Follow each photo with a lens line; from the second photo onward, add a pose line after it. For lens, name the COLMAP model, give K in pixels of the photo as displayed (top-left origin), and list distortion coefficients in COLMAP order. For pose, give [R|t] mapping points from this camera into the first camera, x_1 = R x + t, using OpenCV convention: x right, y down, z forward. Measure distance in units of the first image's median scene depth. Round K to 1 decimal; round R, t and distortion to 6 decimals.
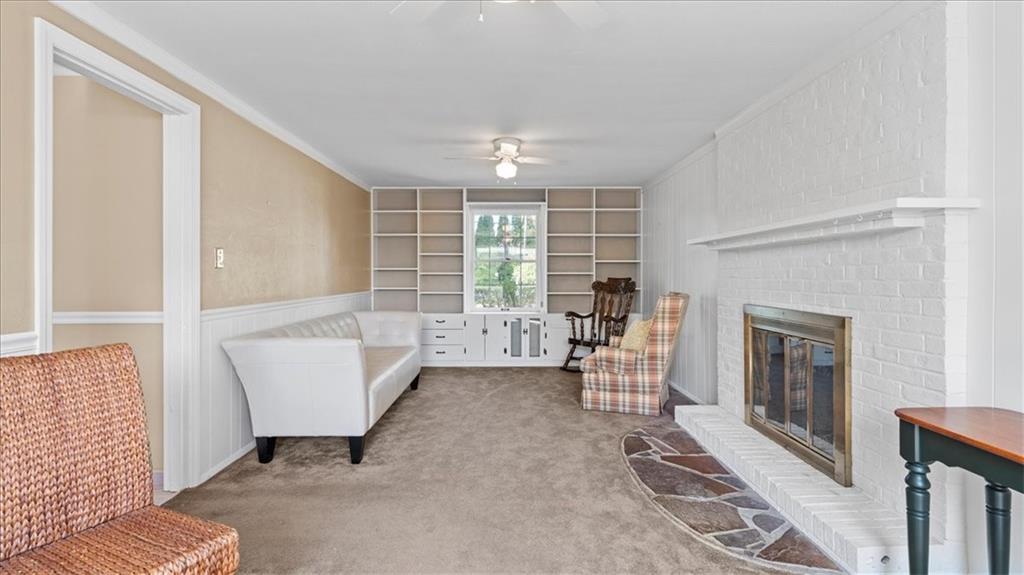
lens RADIAL K [[490.5, 0, 509.2], [0, 490.5, 271.1], [0, 0, 1]] dist [0.030152, -0.011015]
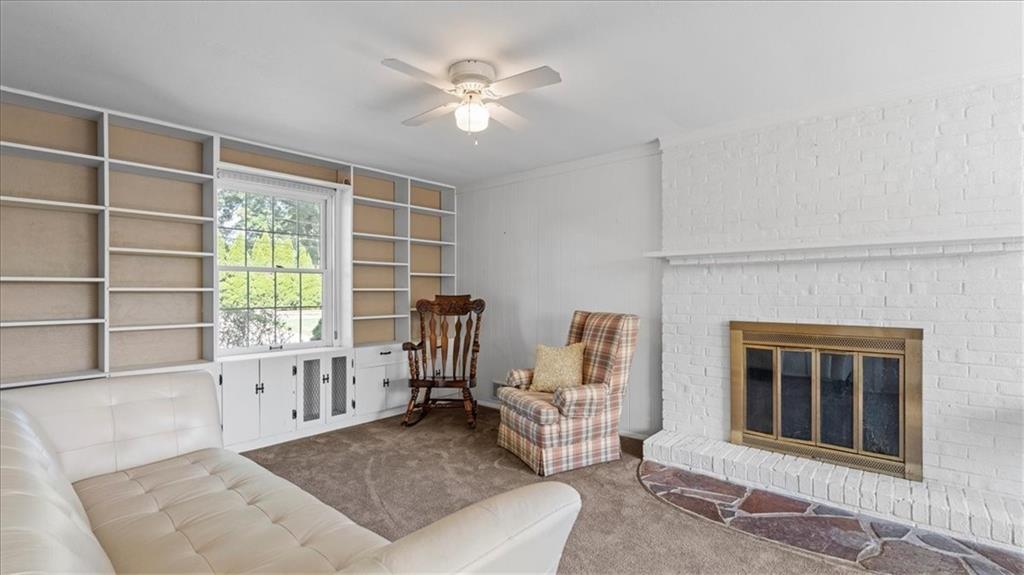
lens RADIAL K [[469.5, 0, 512.0], [0, 469.5, 287.5], [0, 0, 1]] dist [-0.001061, -0.000350]
pose [[0.645771, 0.004570, 0.763517, -0.297570], [-0.003985, 0.999989, -0.002615, 0.002983], [-0.763520, -0.001354, 0.645782, 0.428006]]
